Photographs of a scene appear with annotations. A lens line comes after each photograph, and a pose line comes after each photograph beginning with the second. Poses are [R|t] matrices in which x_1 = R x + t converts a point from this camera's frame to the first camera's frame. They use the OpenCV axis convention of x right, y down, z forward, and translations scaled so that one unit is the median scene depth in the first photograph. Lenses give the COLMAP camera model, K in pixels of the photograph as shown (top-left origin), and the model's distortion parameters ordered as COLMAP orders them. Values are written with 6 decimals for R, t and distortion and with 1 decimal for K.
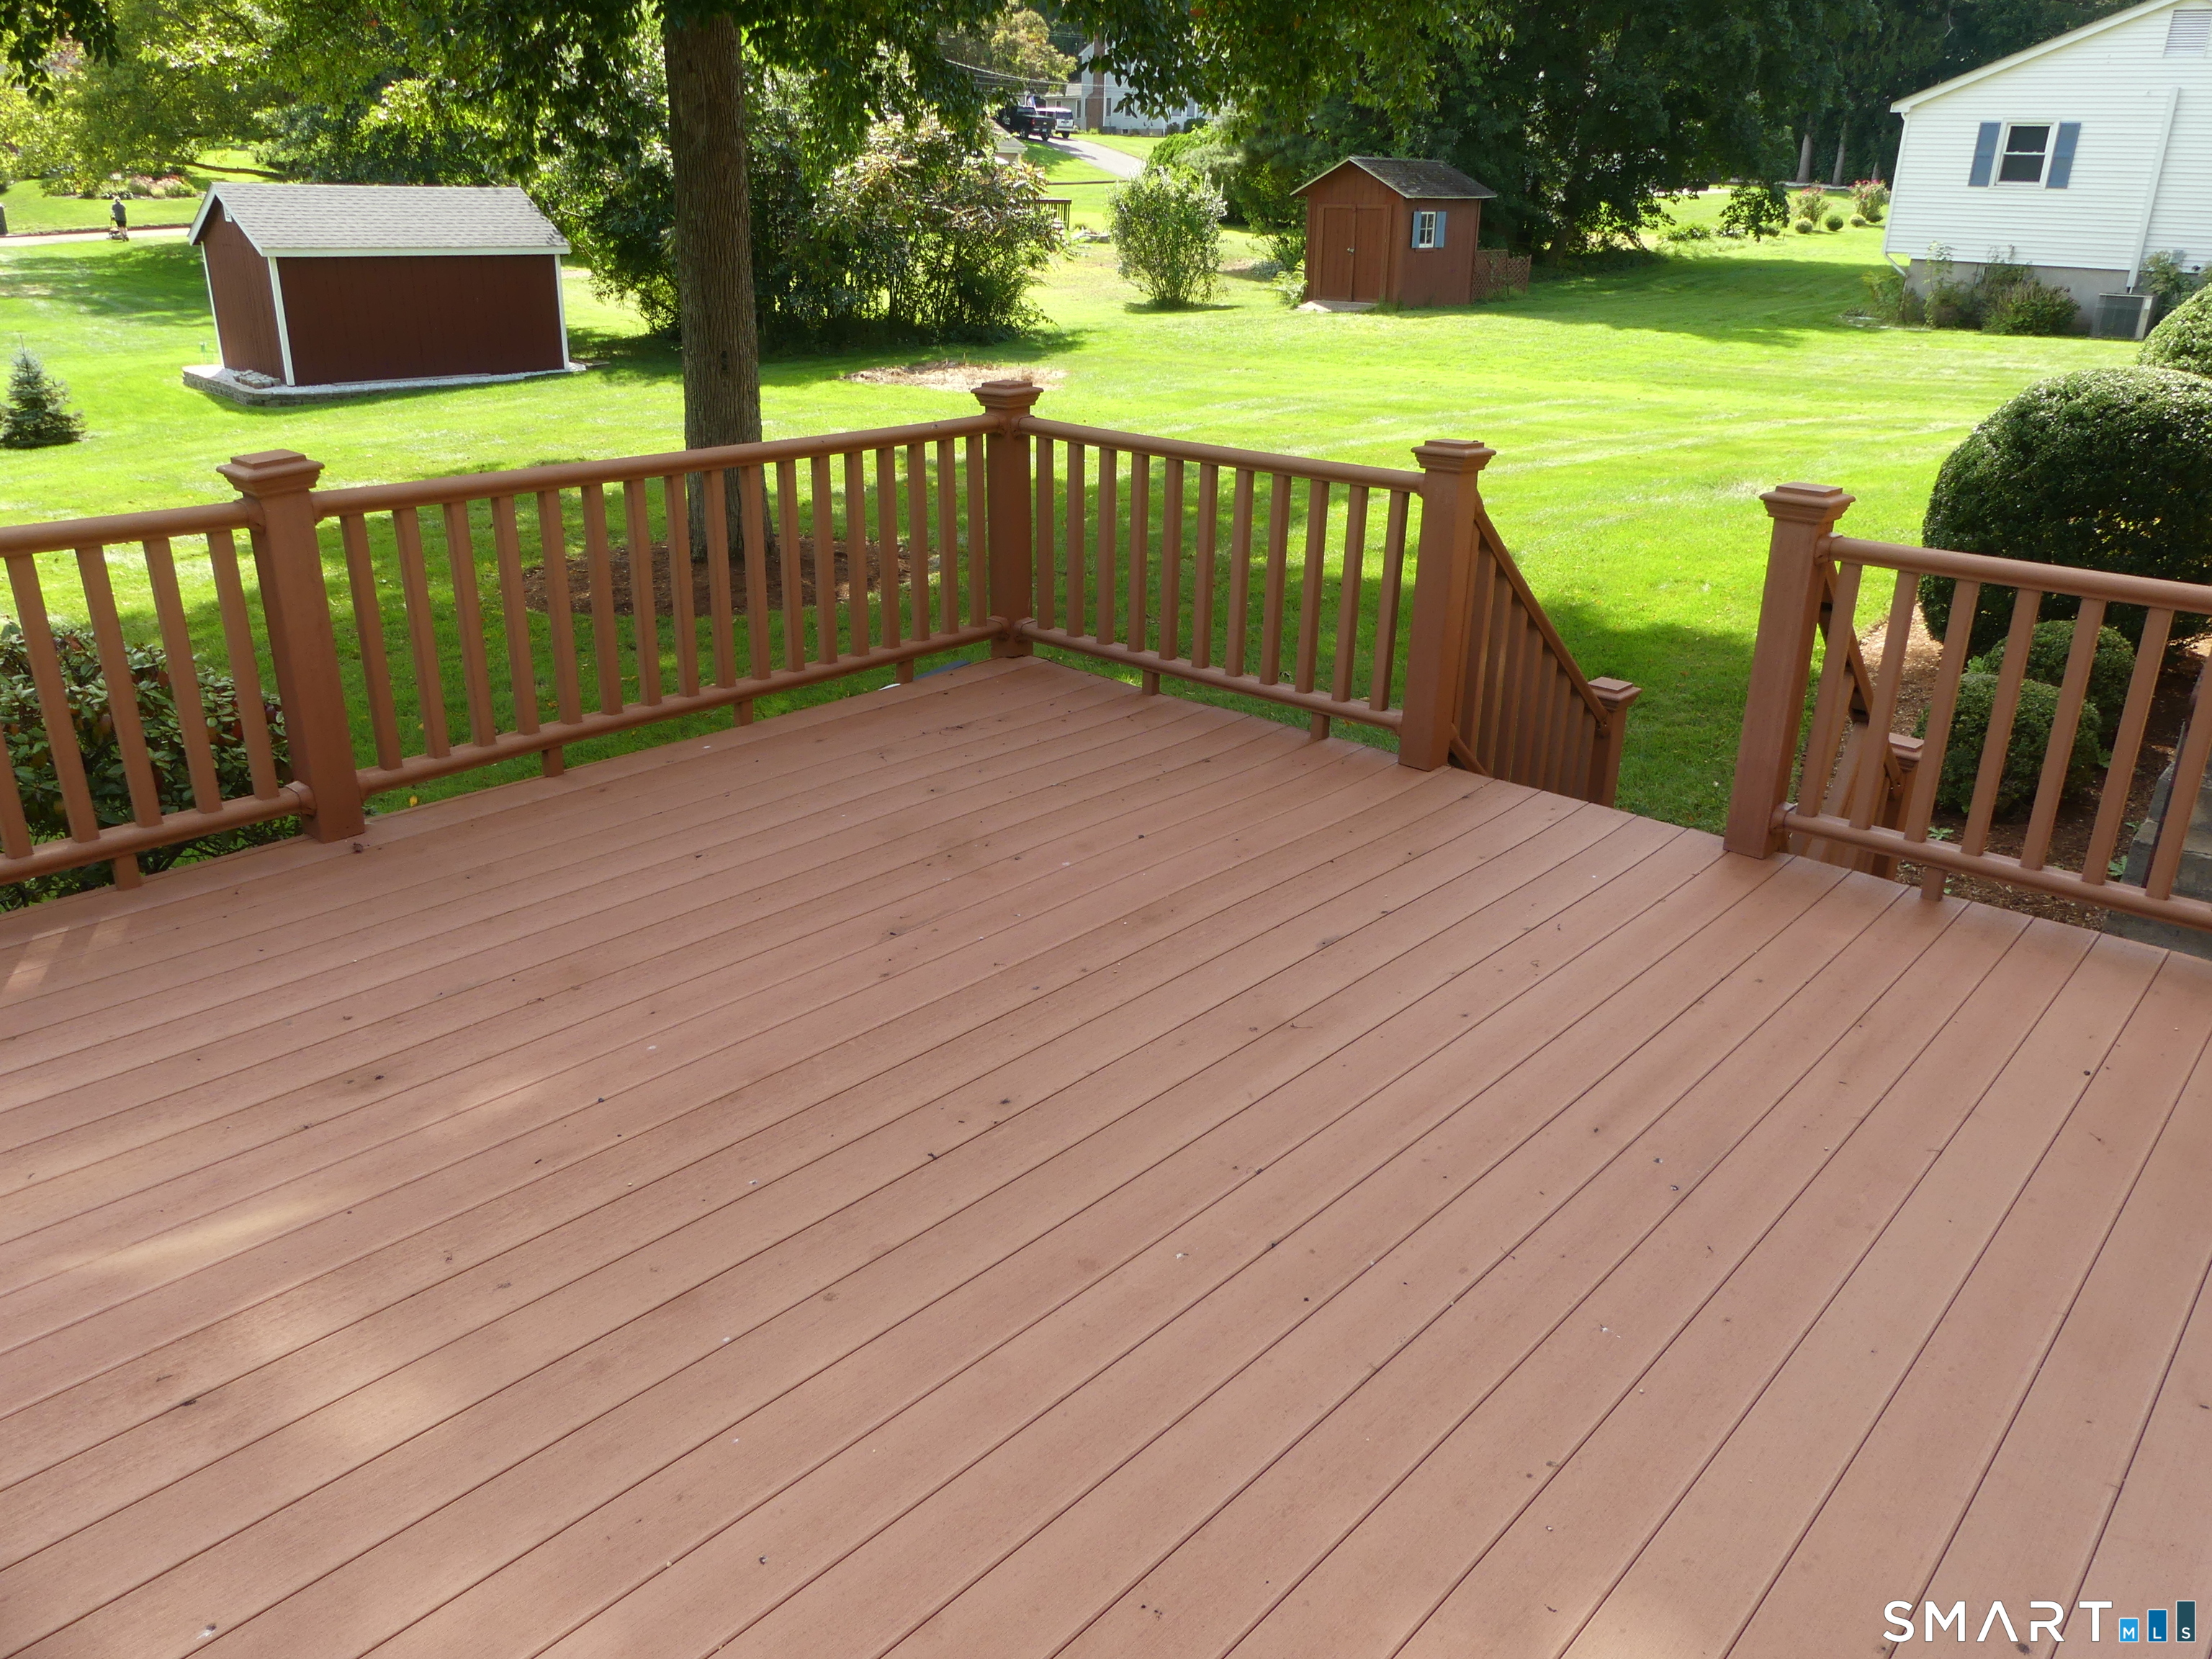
lens RADIAL K [[1661.8, 0, 1098.4], [0, 1661.8, 833.6], [0, 0, 1]] dist [-0.034140, 0.063465]
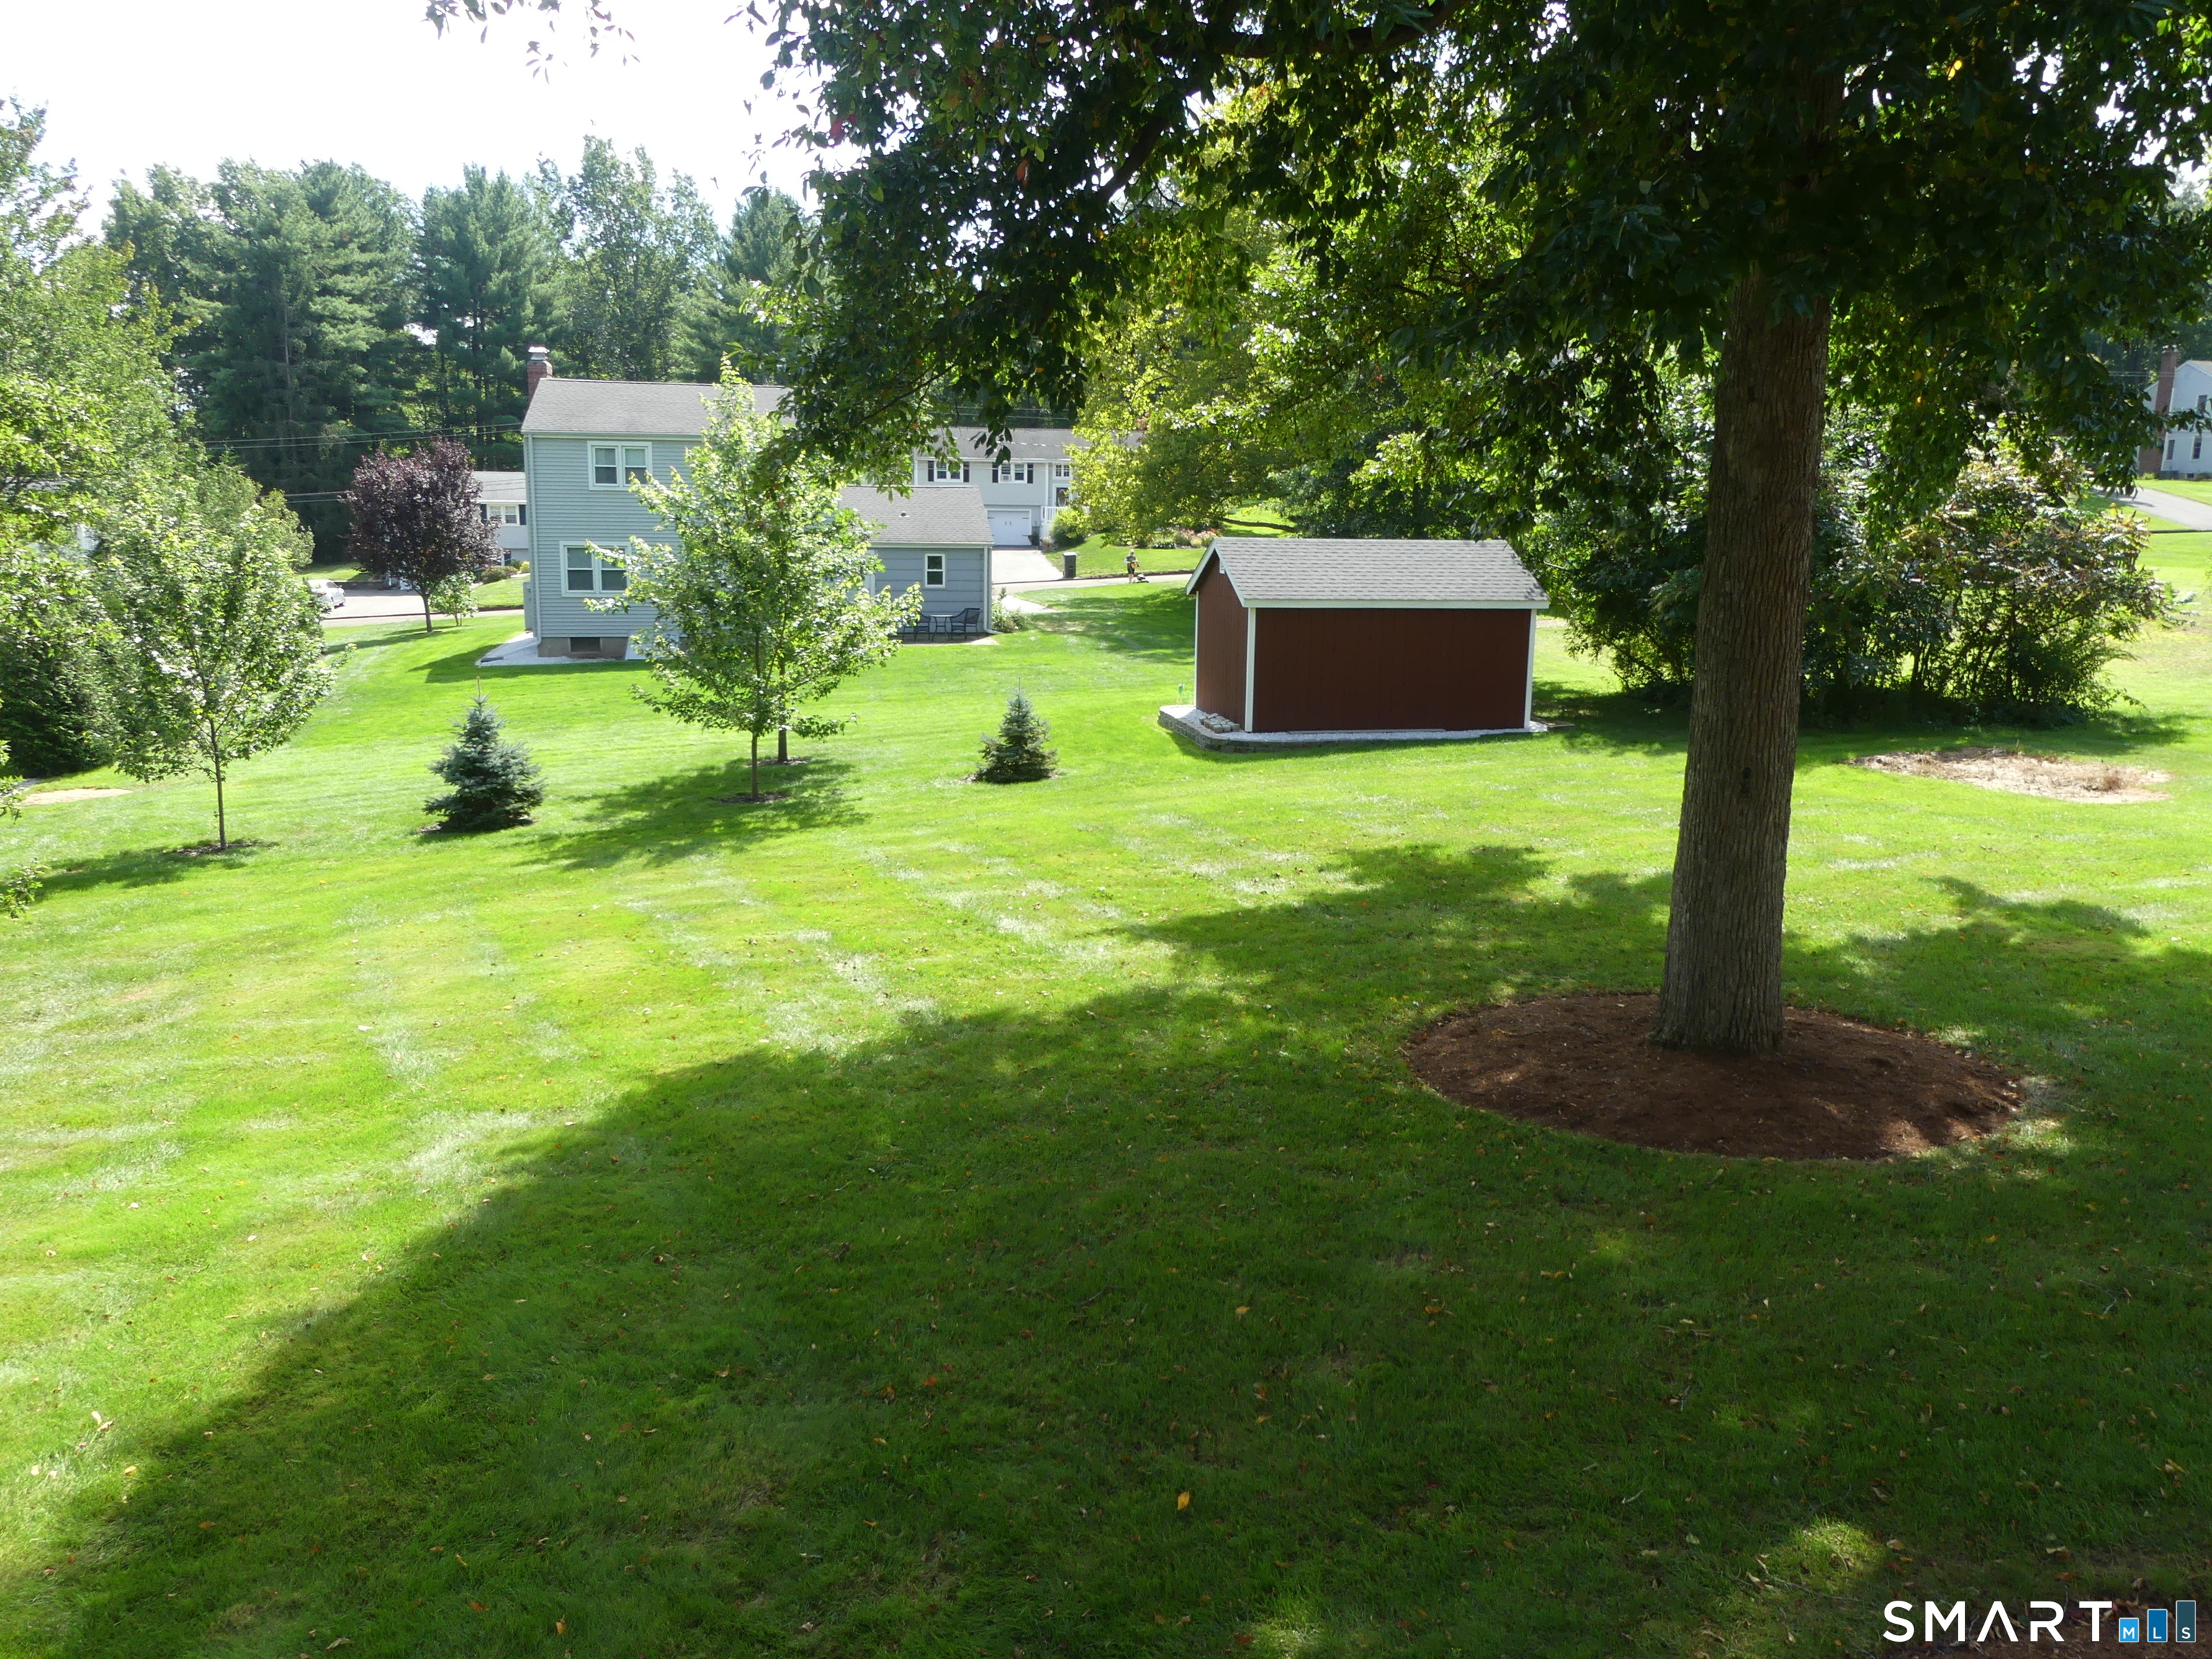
lens RADIAL K [[1681.7, 0, 1123.0], [0, 1681.7, 832.5], [0, 0, 1]] dist [-0.039053, 0.052873]
pose [[0.859329, 0.087835, -0.503823, -0.040808], [-0.184914, 0.971855, -0.145962, -0.048263], [0.476823, 0.218593, 0.851385, 0.116952]]
